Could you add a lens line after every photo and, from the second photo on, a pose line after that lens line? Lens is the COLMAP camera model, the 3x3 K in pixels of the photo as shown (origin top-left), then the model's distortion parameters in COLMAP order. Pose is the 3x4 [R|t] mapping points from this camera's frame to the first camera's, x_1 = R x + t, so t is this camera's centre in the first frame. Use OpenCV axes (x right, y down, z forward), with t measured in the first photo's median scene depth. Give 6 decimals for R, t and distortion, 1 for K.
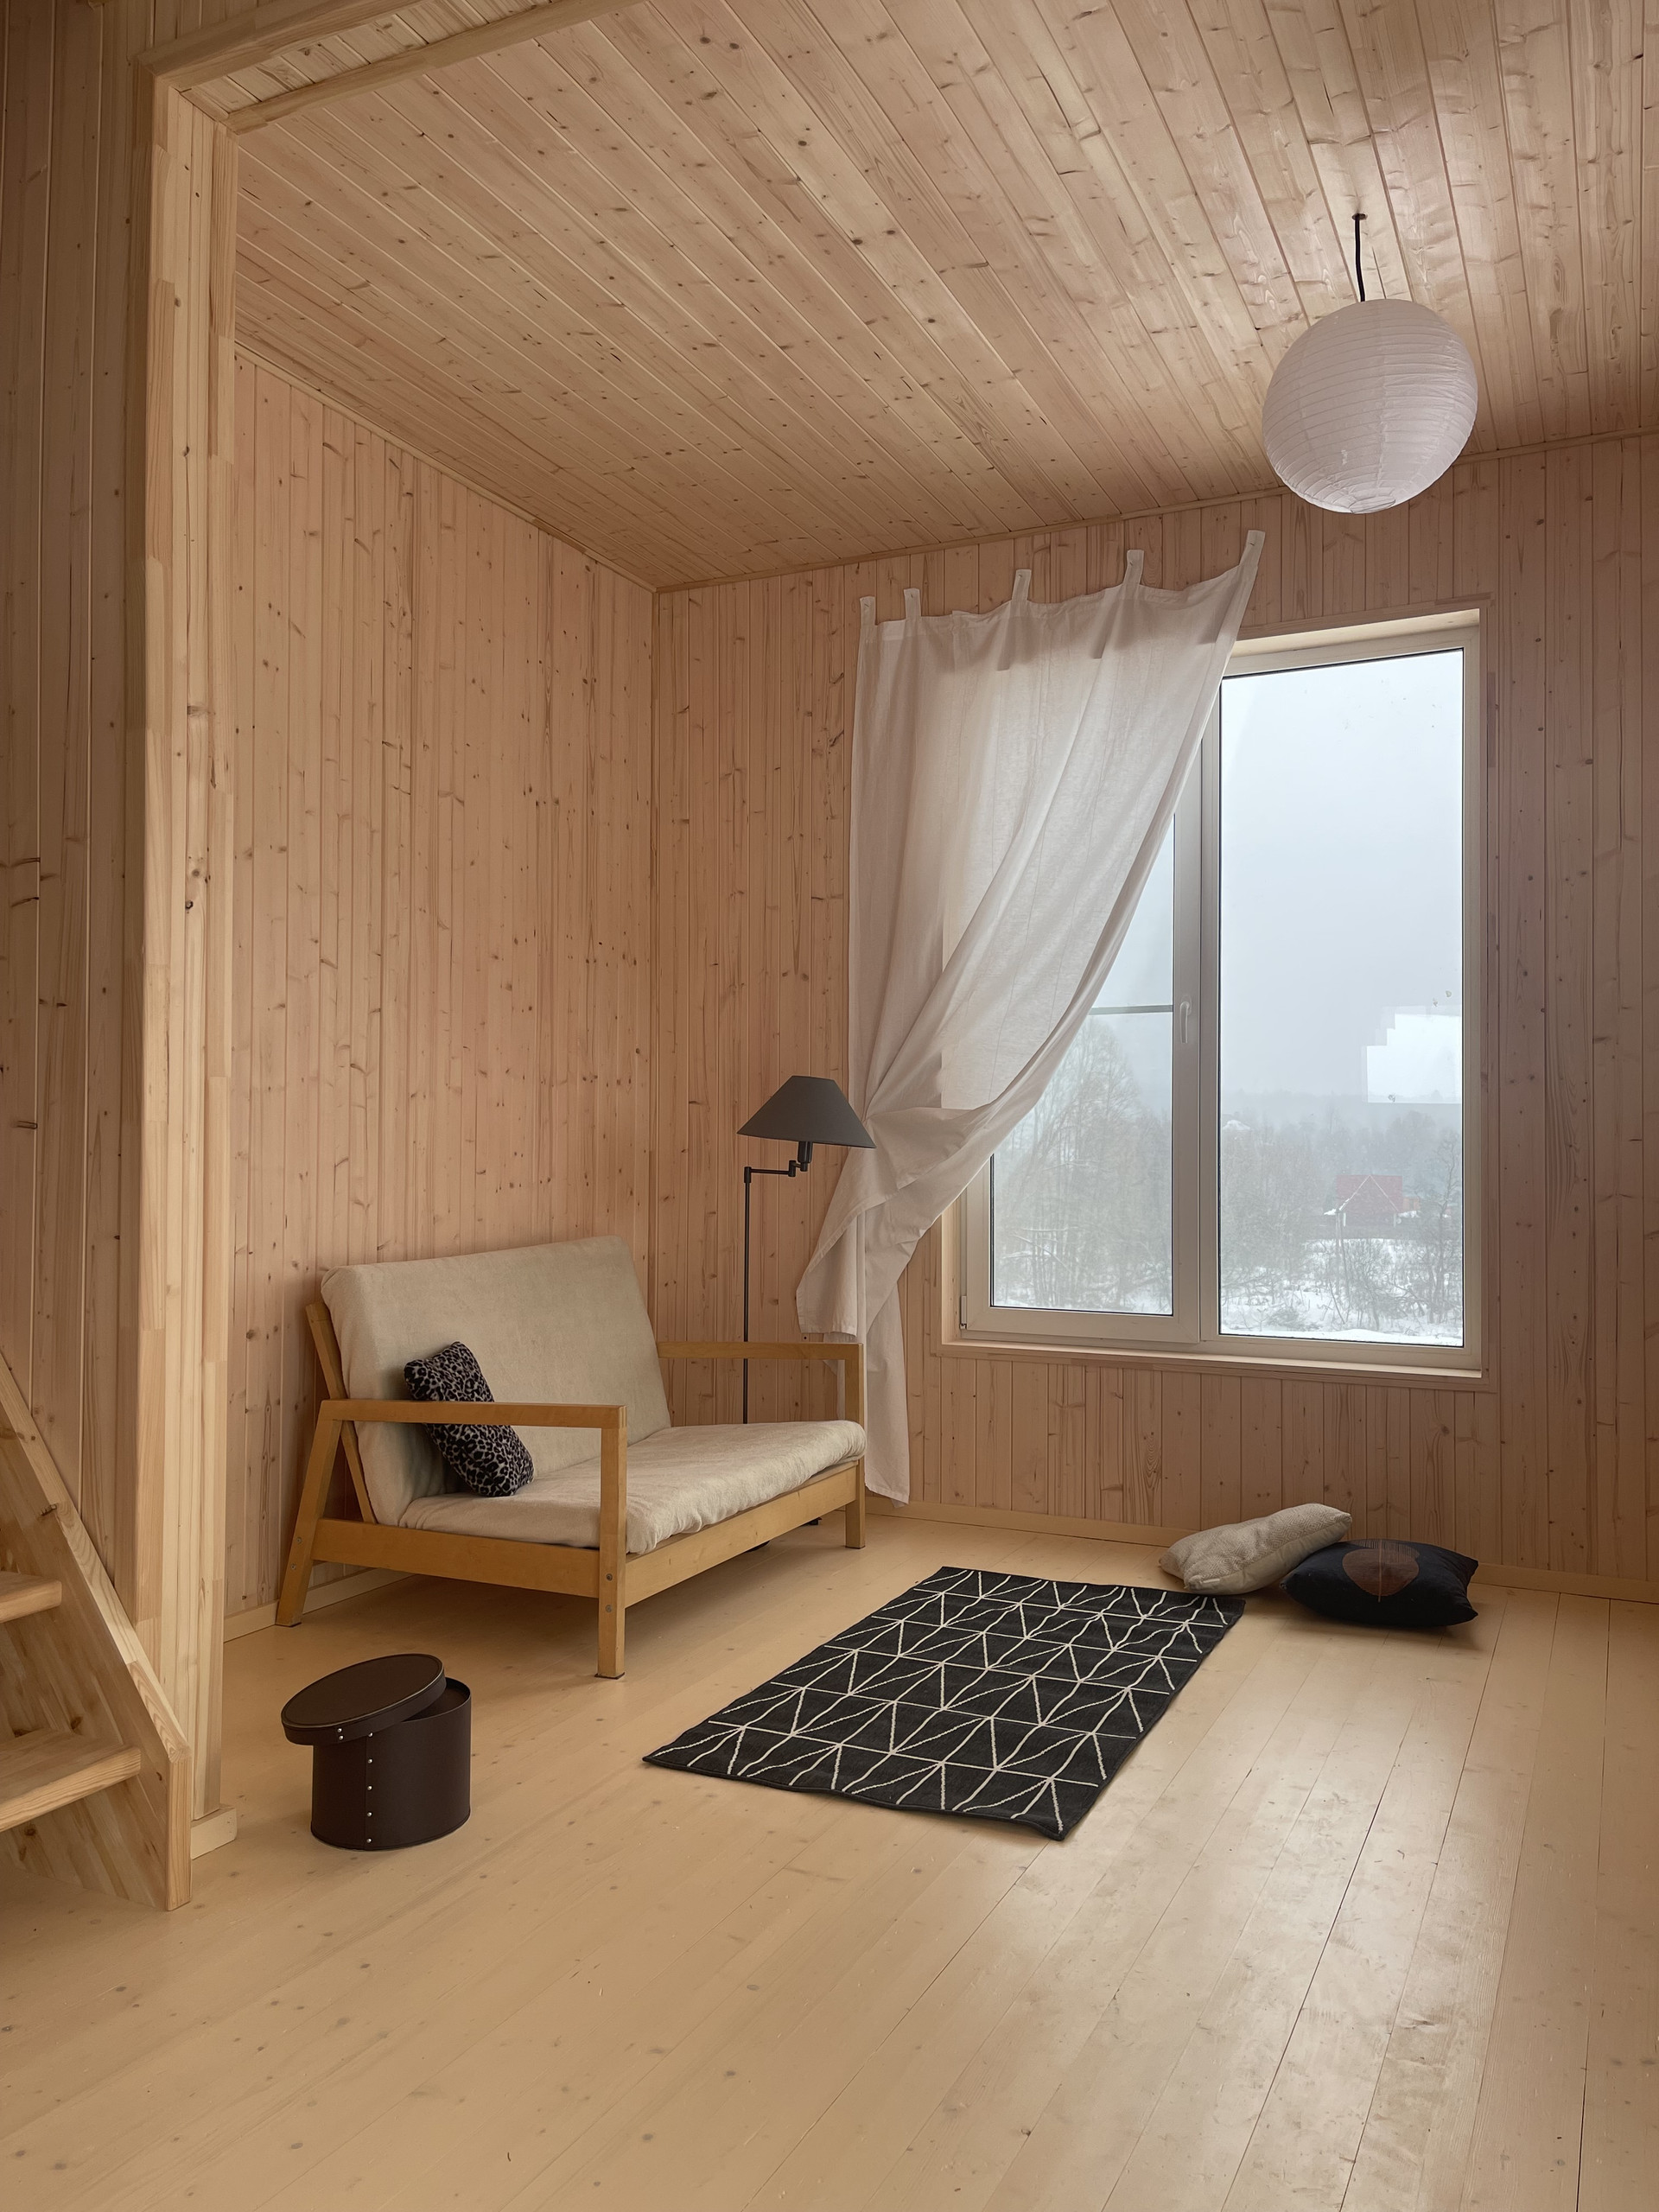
lens RADIAL K [[1652.5, 0, 829.5], [0, 1652.5, 1106.0], [0, 0, 1]] dist [0.075930, -0.095582]
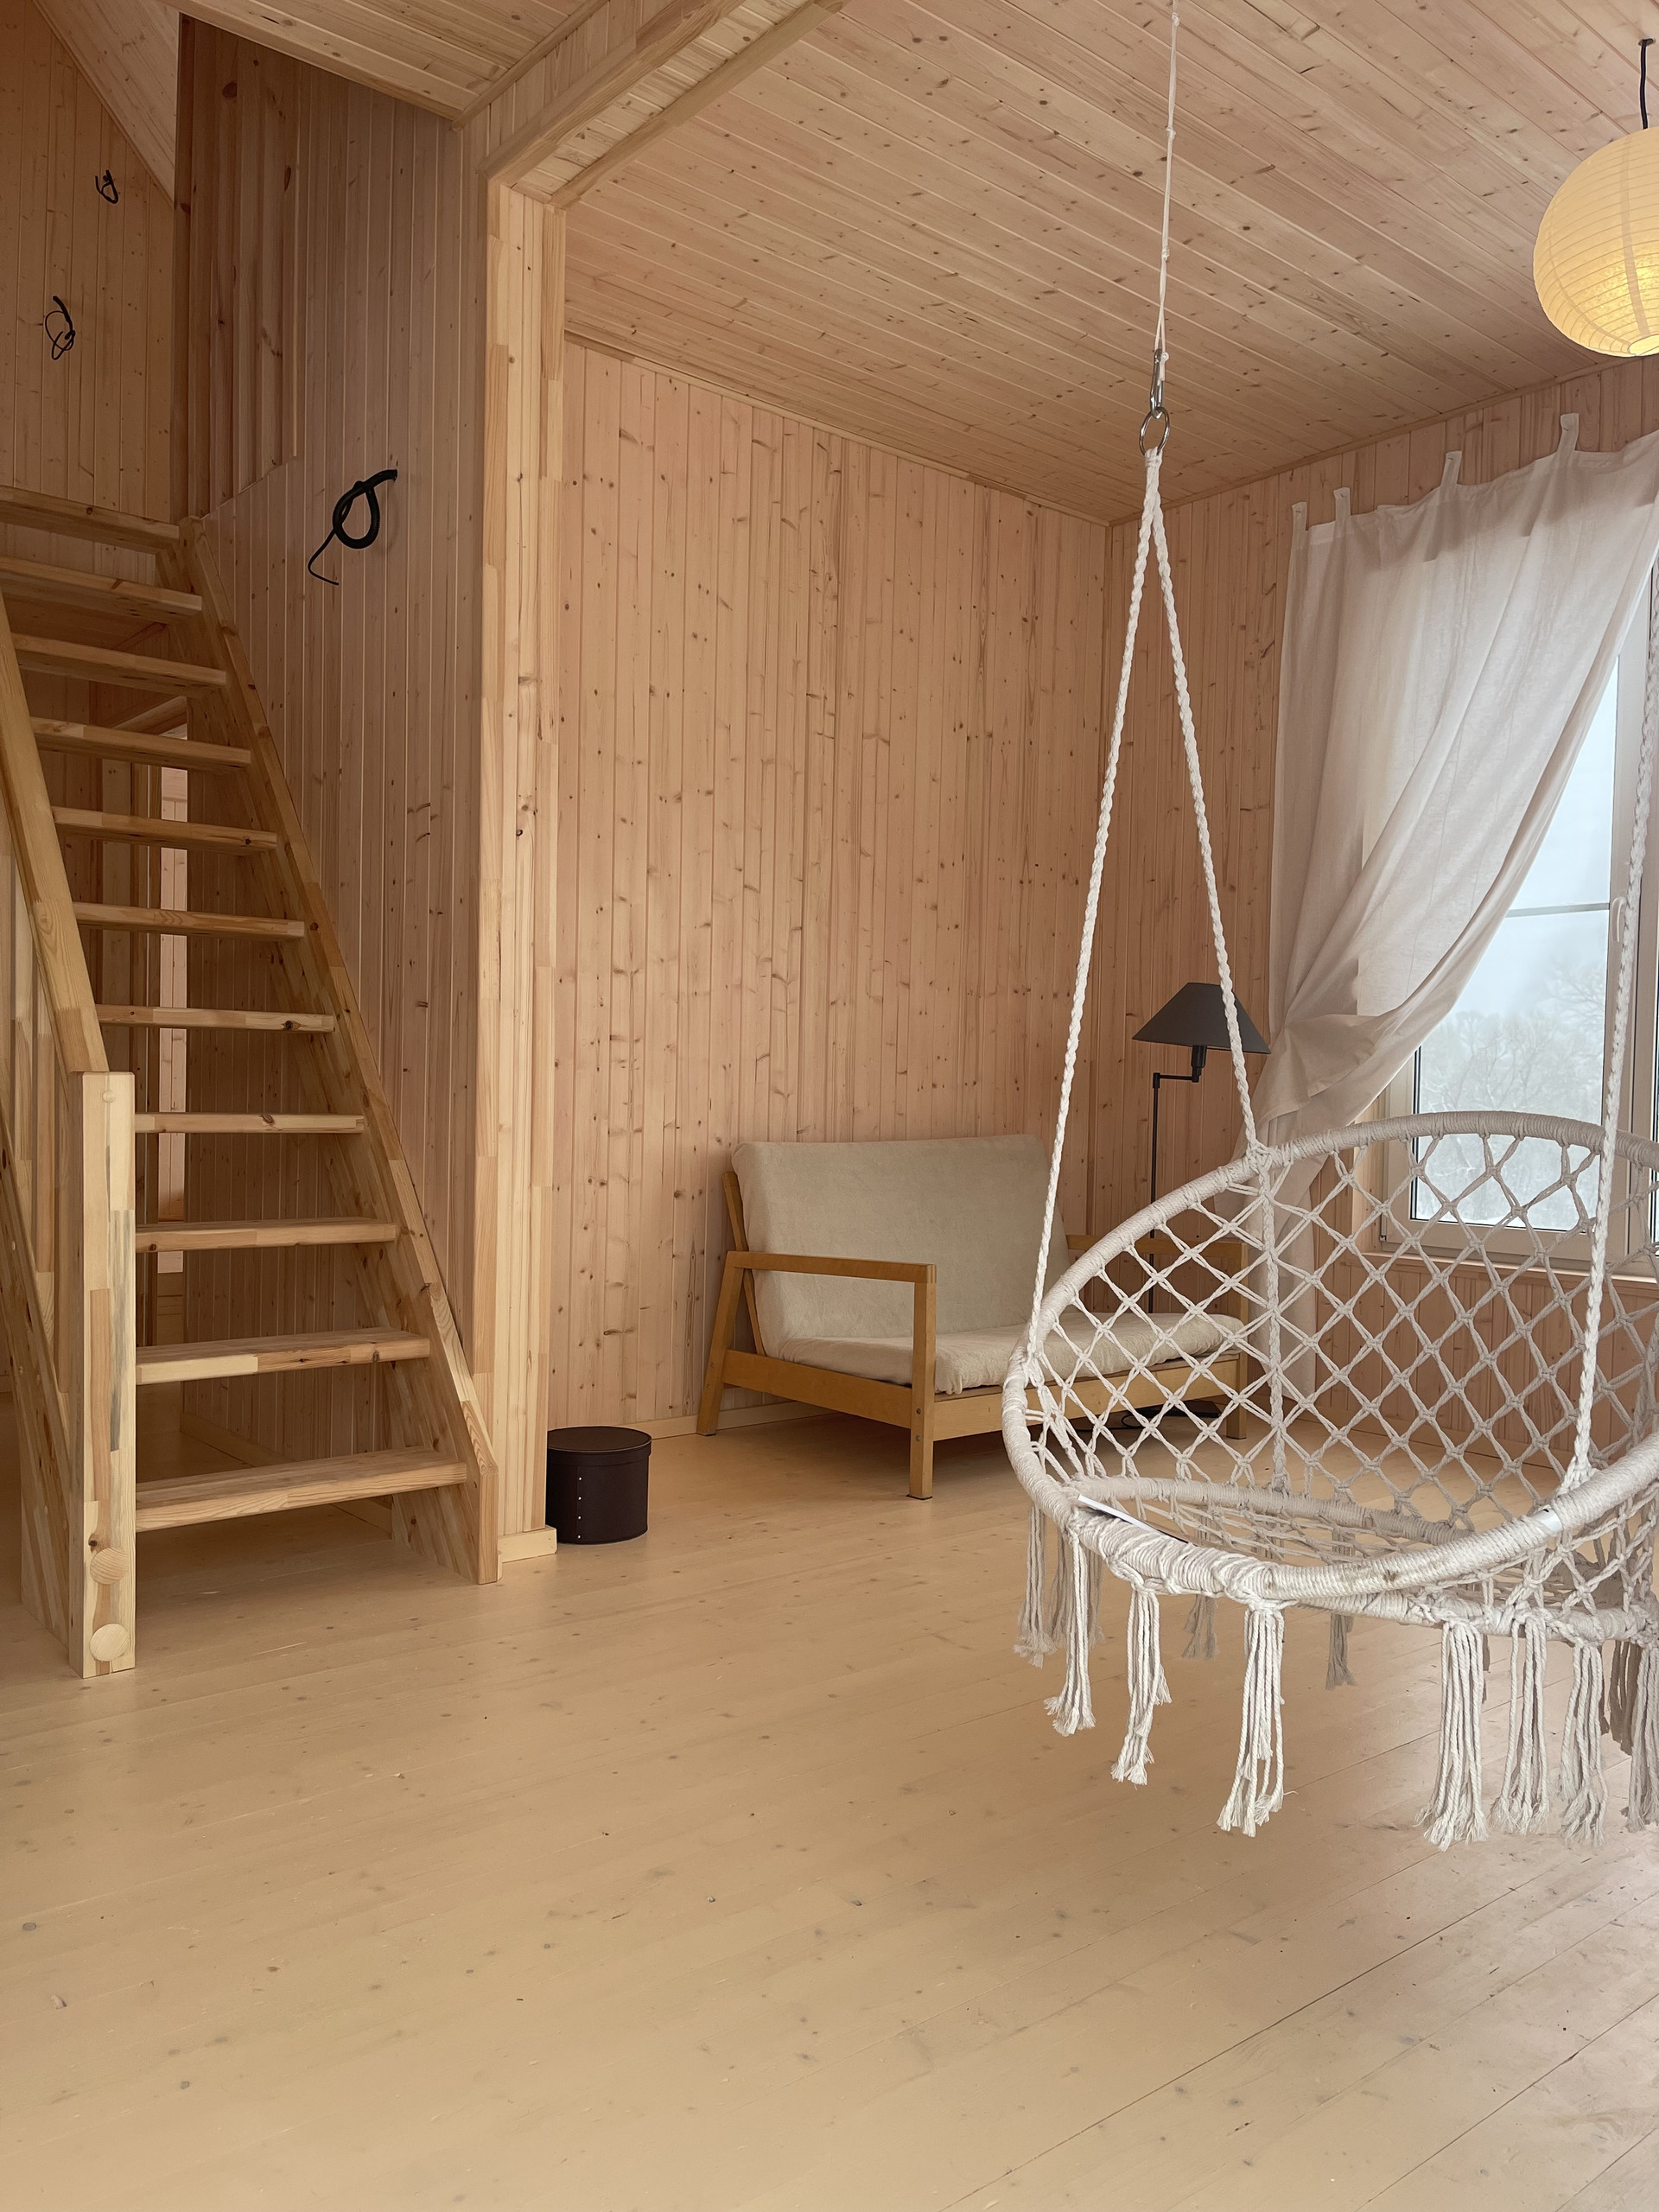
lens RADIAL K [[1663.0, 0, 829.5], [0, 1663.0, 1106.0], [0, 0, 1]] dist [0.085040, -0.102829]
pose [[0.907055, 0.017797, -0.420635, 0.232165], [-0.005922, 0.999547, 0.029521, 0.031418], [0.420970, -0.024287, 0.906749, -0.048599]]
